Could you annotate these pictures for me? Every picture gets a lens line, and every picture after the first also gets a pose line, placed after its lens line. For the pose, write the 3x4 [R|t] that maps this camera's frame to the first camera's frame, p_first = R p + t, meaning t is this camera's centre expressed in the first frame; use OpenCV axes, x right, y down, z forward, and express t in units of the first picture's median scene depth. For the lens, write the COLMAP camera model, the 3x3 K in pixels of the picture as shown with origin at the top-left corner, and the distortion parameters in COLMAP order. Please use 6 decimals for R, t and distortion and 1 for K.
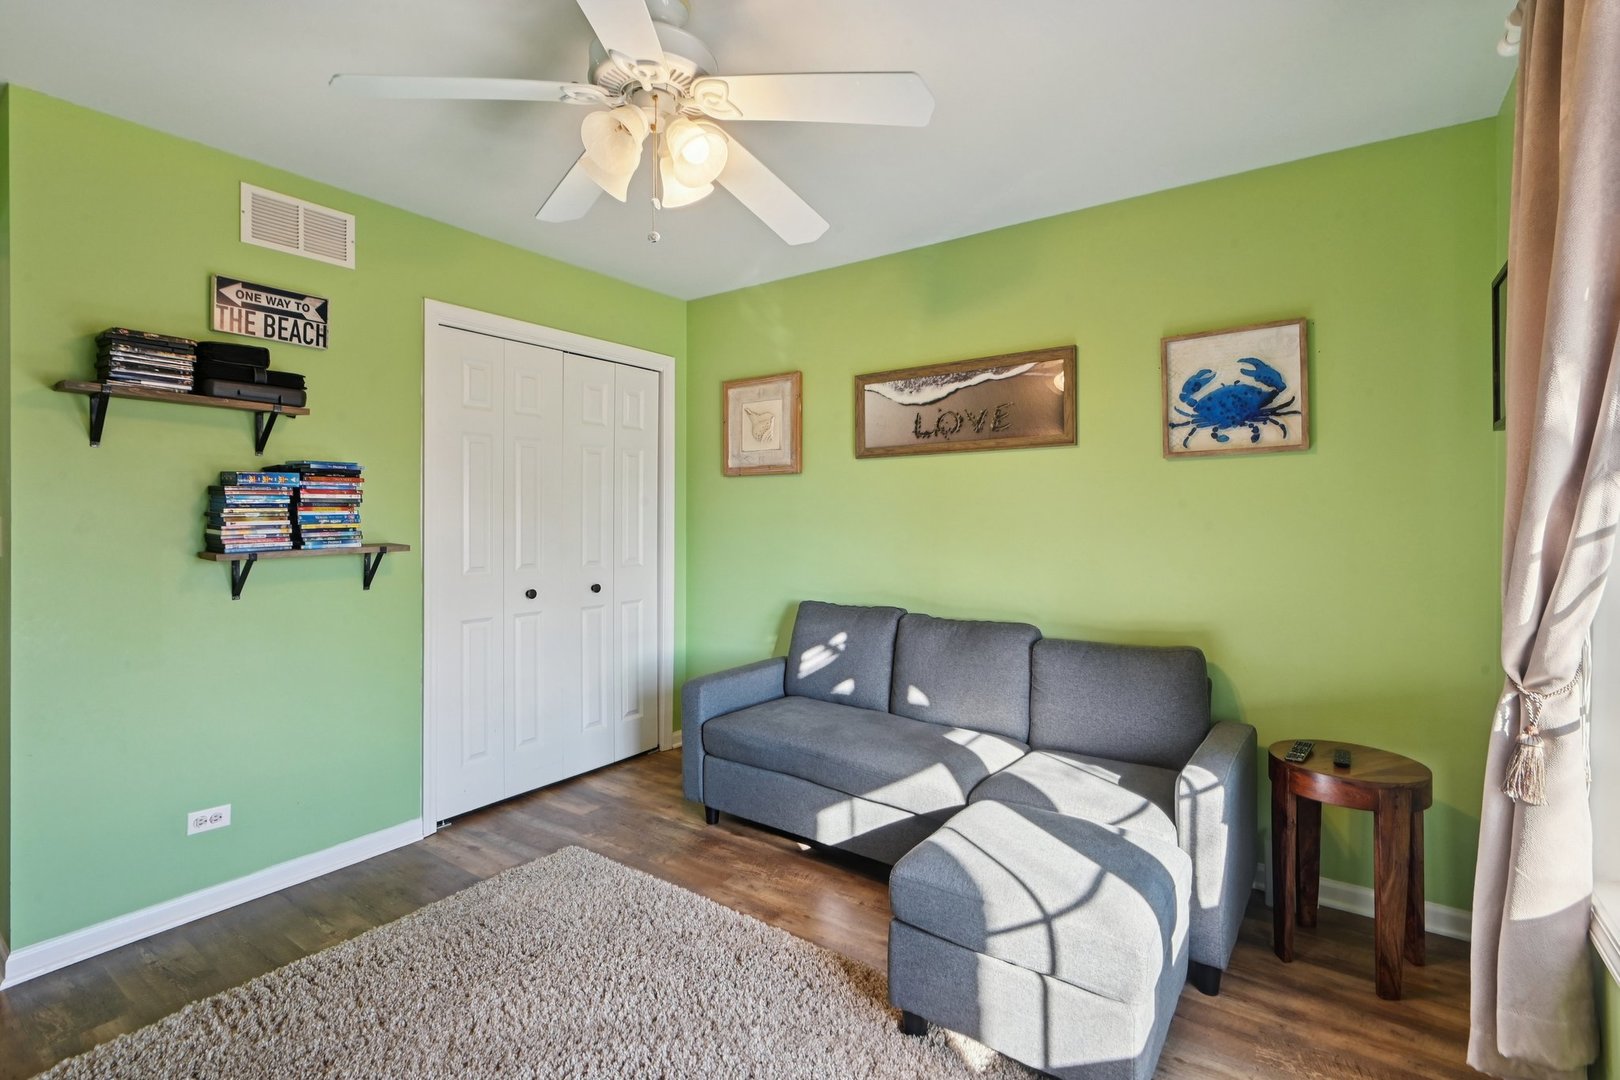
lens RADIAL K [[744.6, 0, 809.4], [0, 744.6, 535.3], [0, 0, 1]] dist [0.000844, -0.003684]
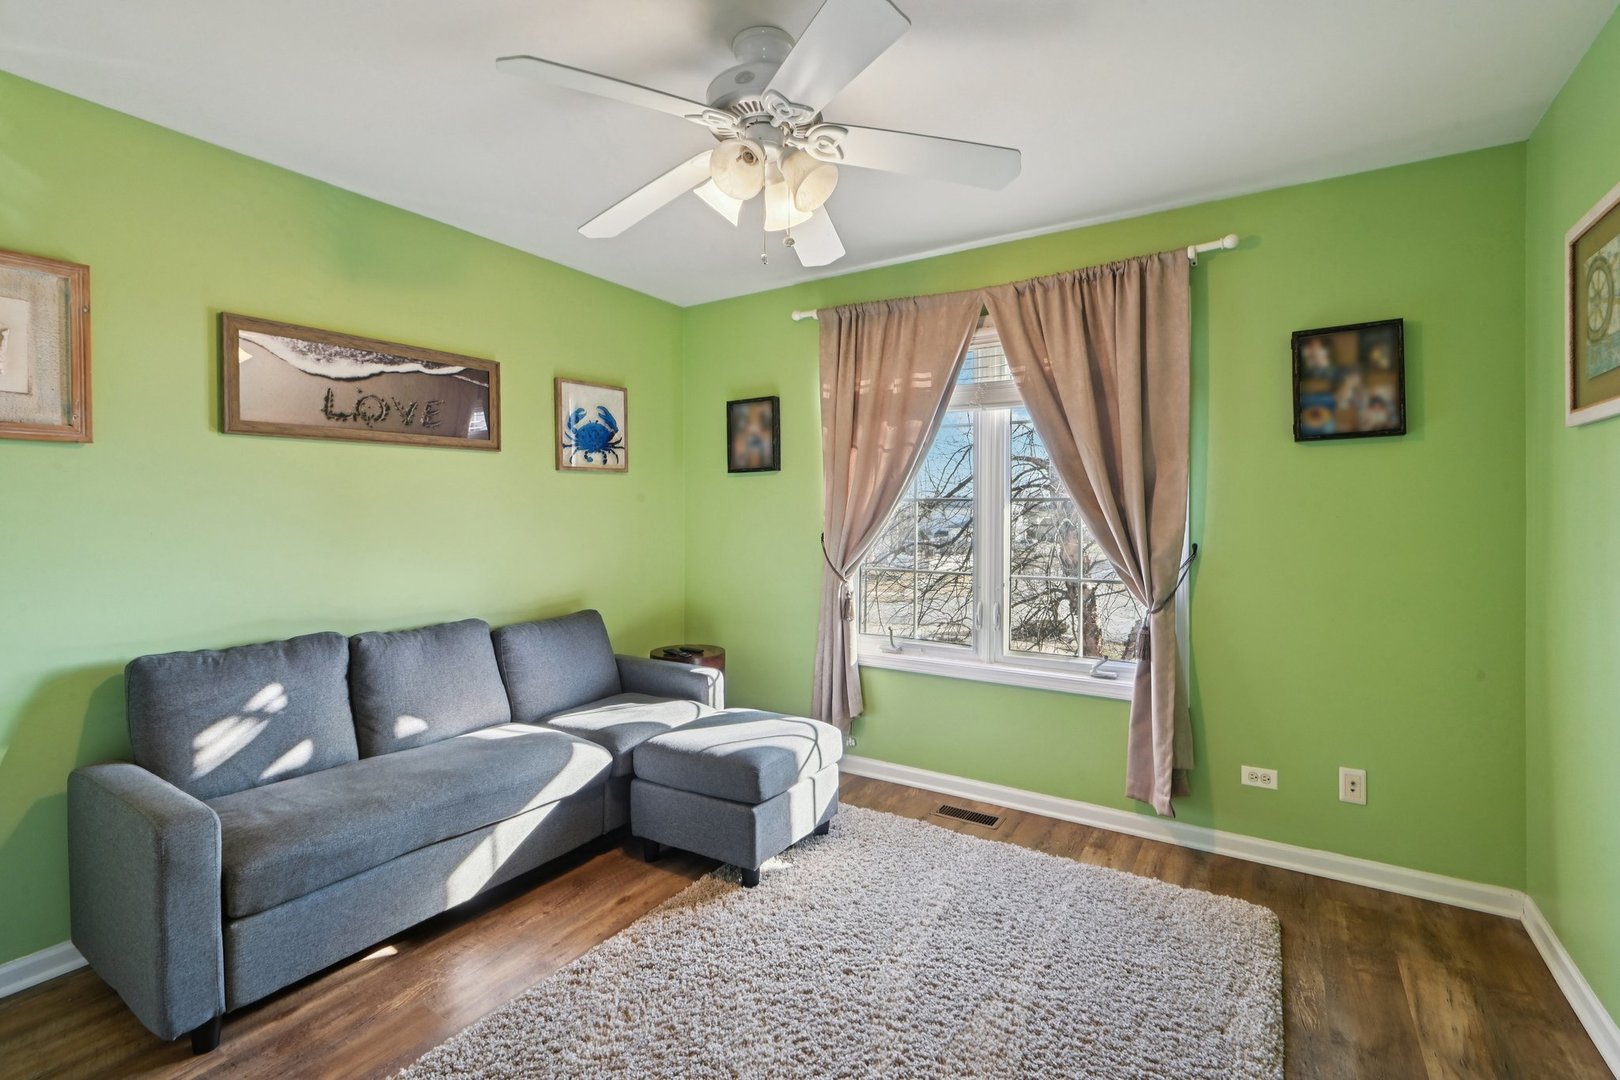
lens RADIAL K [[744.6, 0, 808.3], [0, 744.6, 527.9], [0, 0, 1]] dist [0.000844, -0.003684]
pose [[-0.065748, -0.027689, 0.997452, -0.760125], [0.019543, 0.999387, 0.029031, -0.028613], [-0.997645, 0.021402, -0.065167, 0.586165]]
